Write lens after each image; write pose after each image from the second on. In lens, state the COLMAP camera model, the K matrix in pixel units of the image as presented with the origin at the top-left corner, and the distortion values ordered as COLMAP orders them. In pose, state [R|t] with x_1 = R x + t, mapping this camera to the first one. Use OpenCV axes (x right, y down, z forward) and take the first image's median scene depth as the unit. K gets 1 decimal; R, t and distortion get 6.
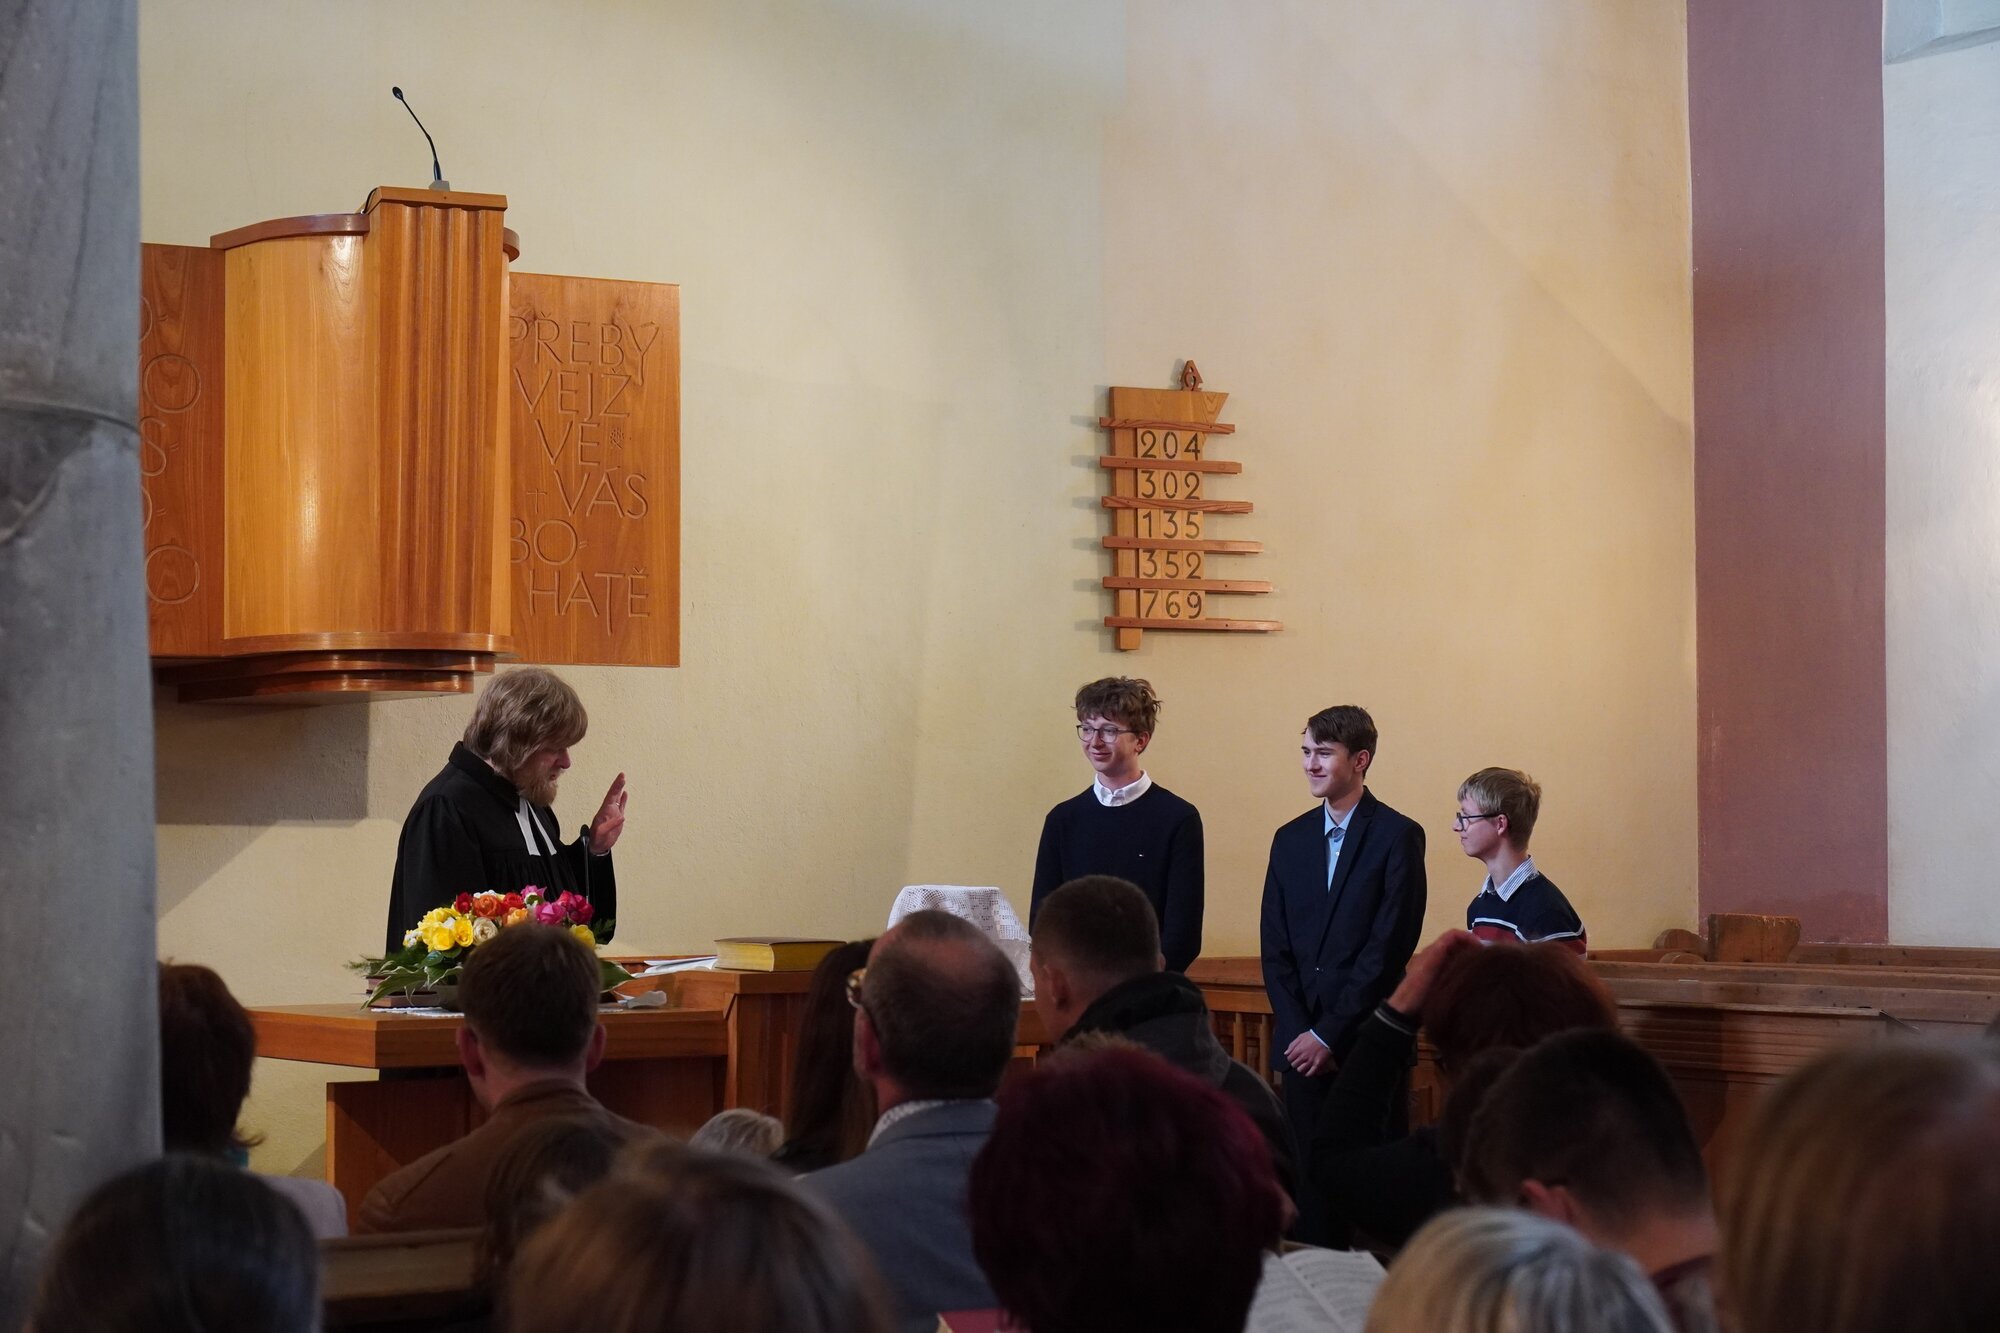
lens RADIAL K [[3954.4, 0, 1000.0], [0, 3954.4, 666.5], [0, 0, 1]] dist [-0.011297, -0.017559]
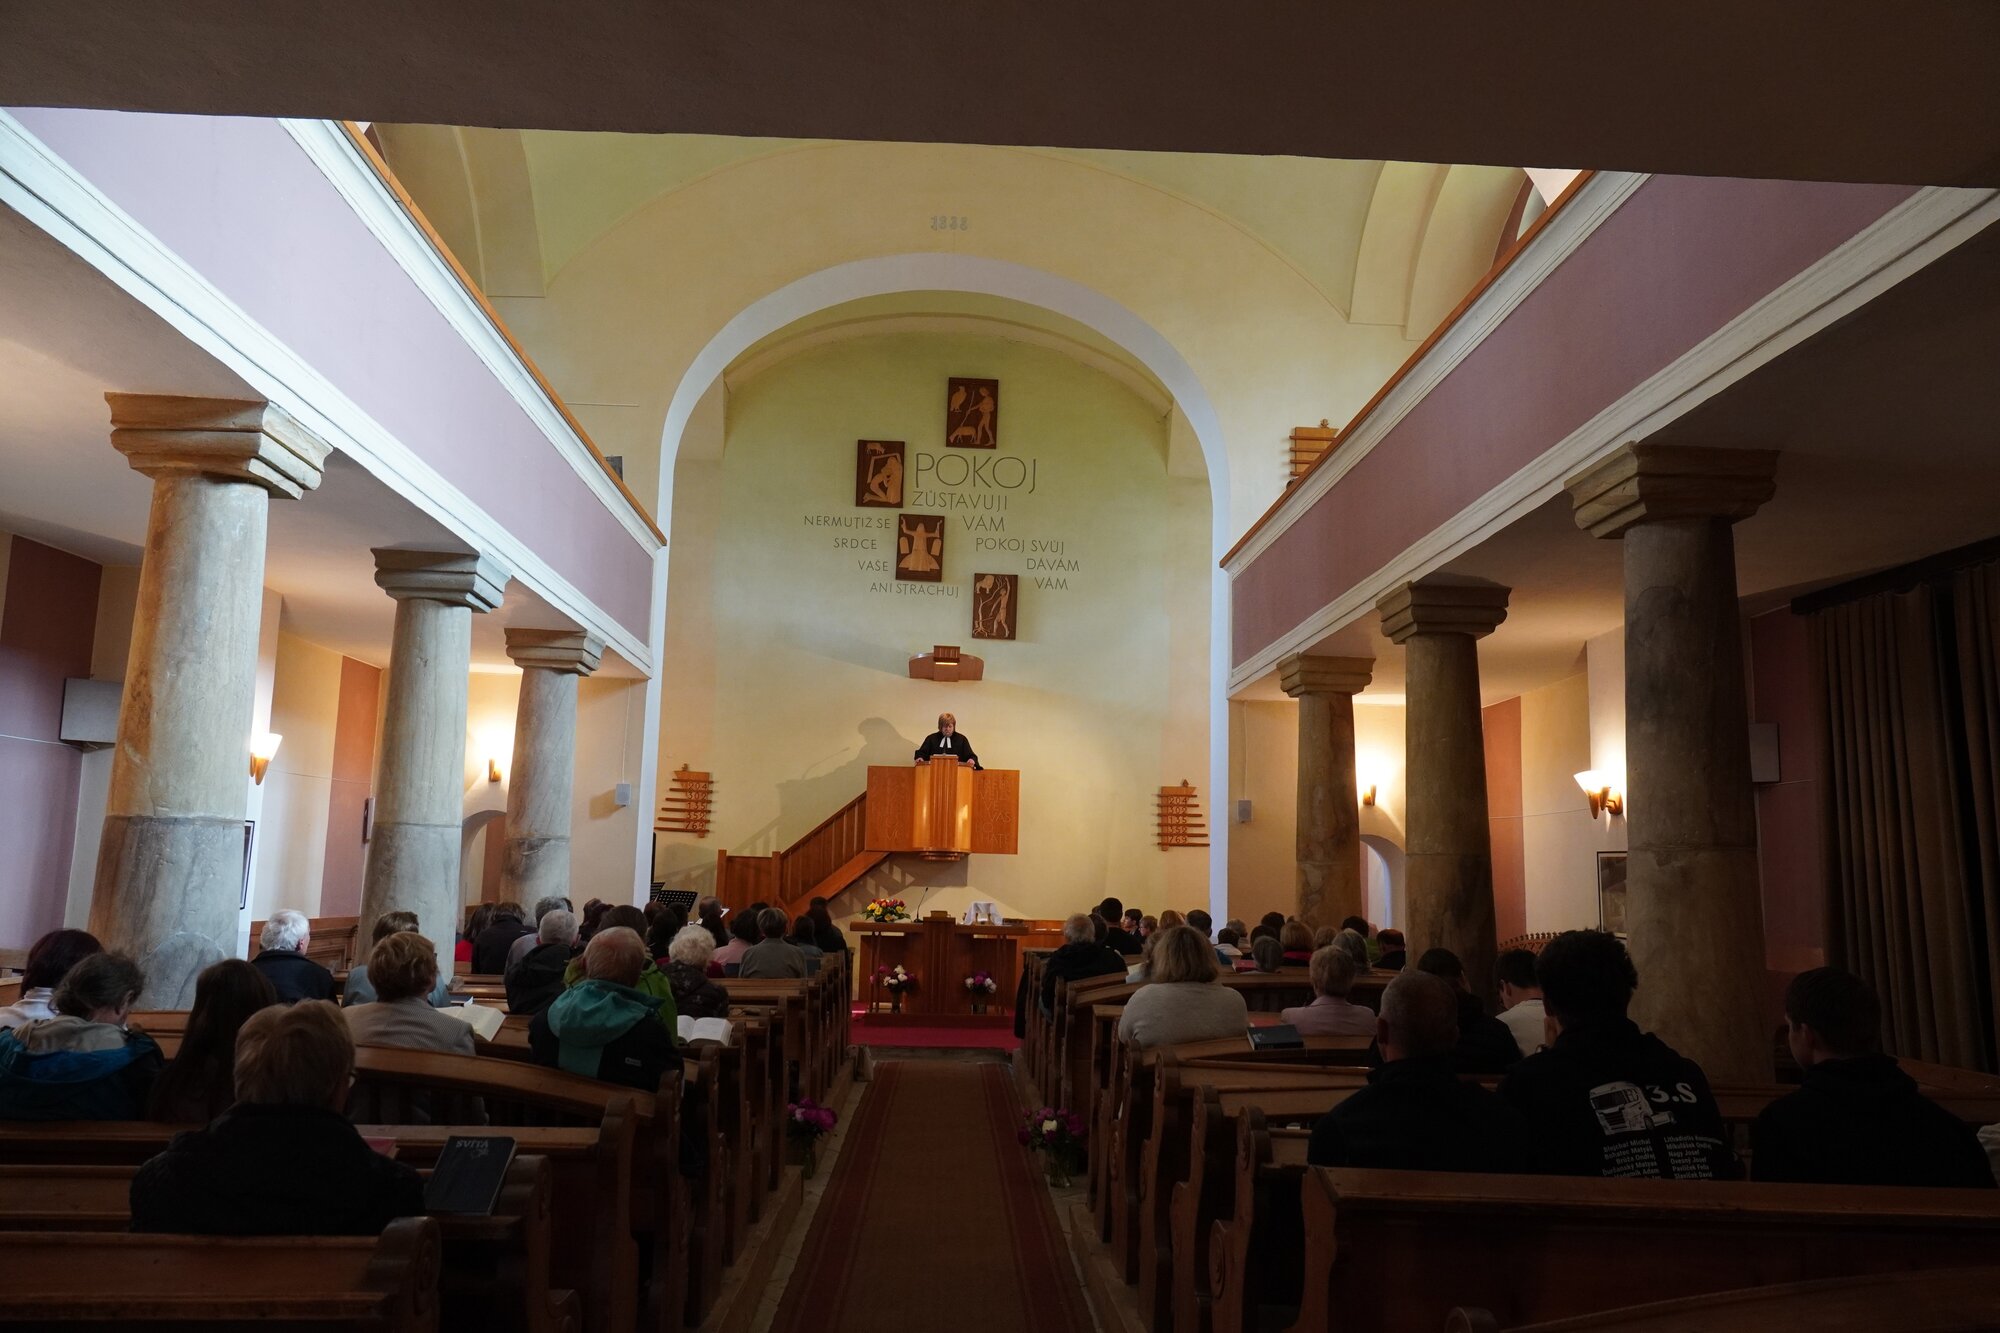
lens RADIAL K [[1421.2, 0, 1000.0], [0, 1421.2, 666.5], [0, 0, 1]] dist [-0.007011, -0.000143]
pose [[0.871853, -0.049449, -0.487265, 0.615132], [-0.008412, 0.993232, -0.115846, -0.021590], [0.489695, 0.105100, 0.865536, -0.389369]]
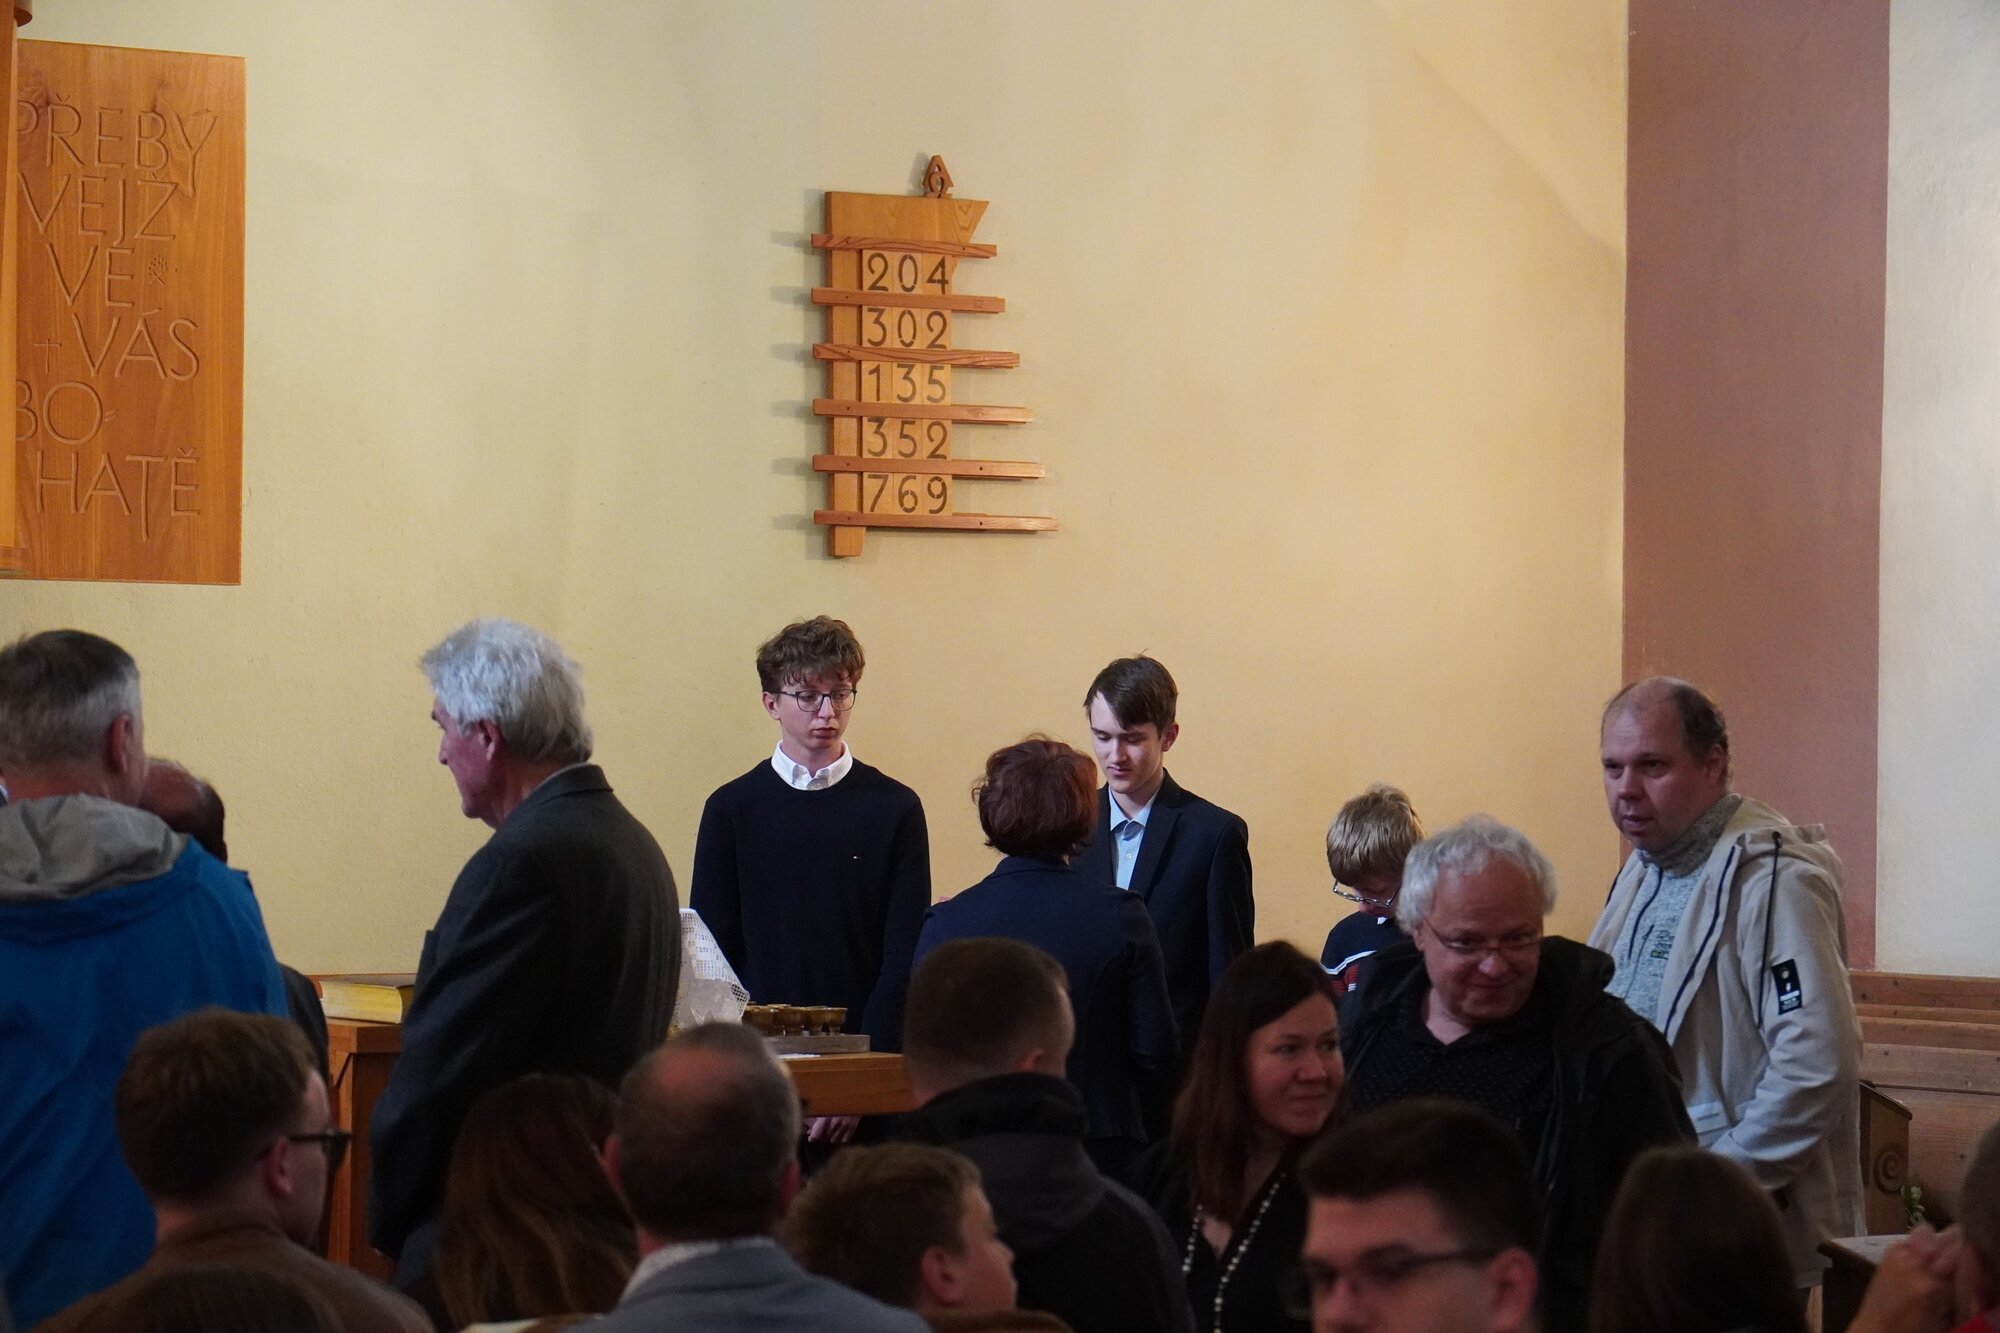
lens RADIAL K [[5946.2, 0, 1000.0], [0, 5946.2, 666.5], [0, 0, 1]] dist [-0.065880, 1.745175]
pose [[0.997426, 0.014227, 0.070283, -0.015661], [-0.016430, 0.999389, 0.030863, -0.018110], [-0.069801, -0.031938, 0.997050, -0.088708]]
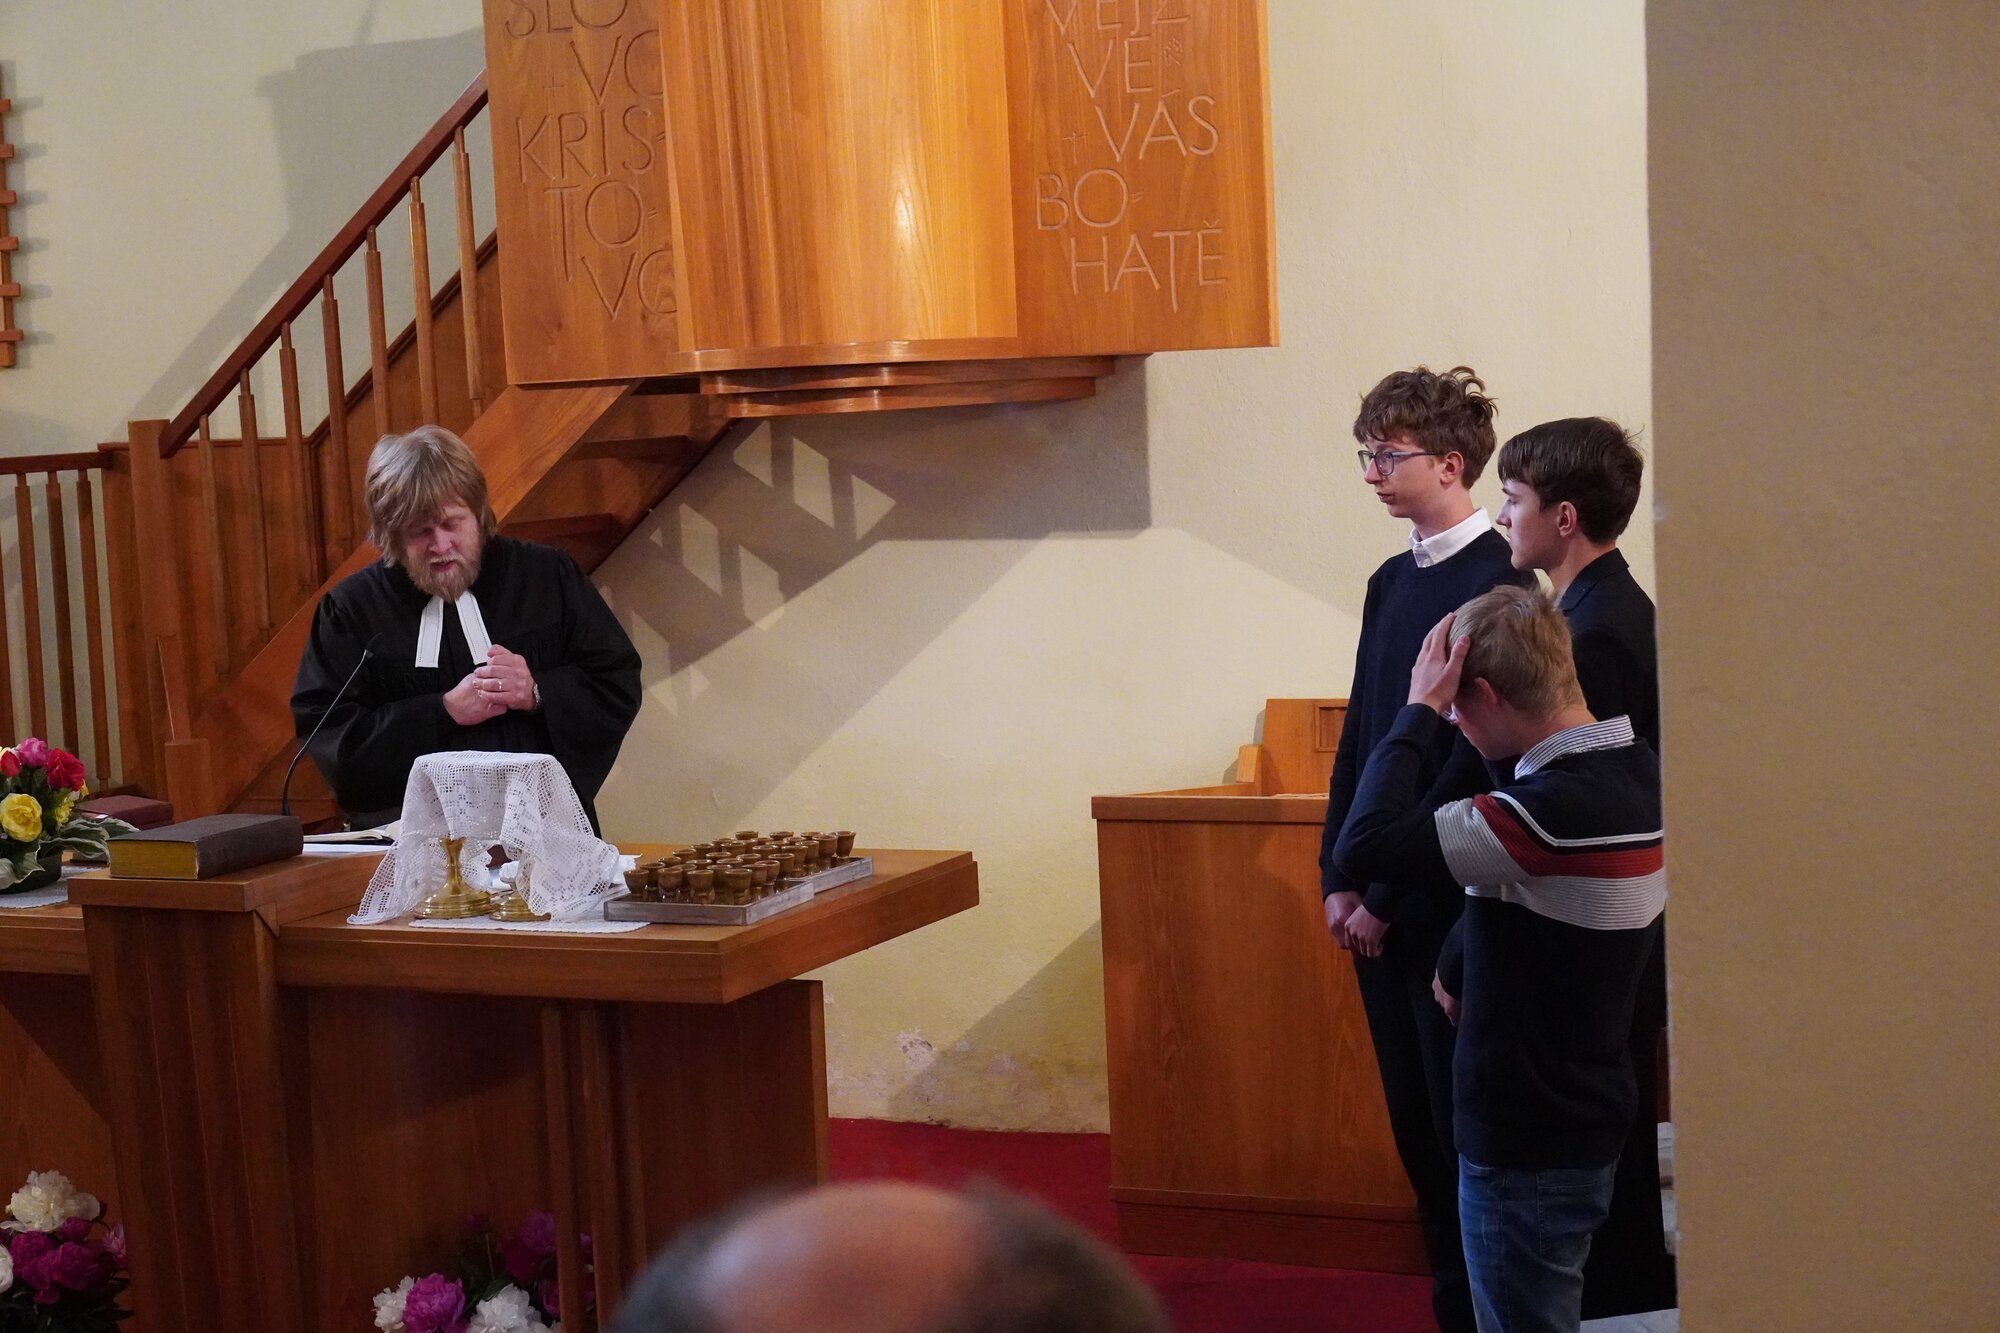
lens RADIAL K [[3229.5, 0, 1000.0], [0, 3229.5, 666.5], [0, 0, 1]] dist [0.031629, -0.041401]
pose [[0.547462, 0.052588, -0.835177, 0.355257], [0.081170, 0.989980, 0.115543, -0.012852], [0.832885, -0.131047, 0.537708, 0.533367]]
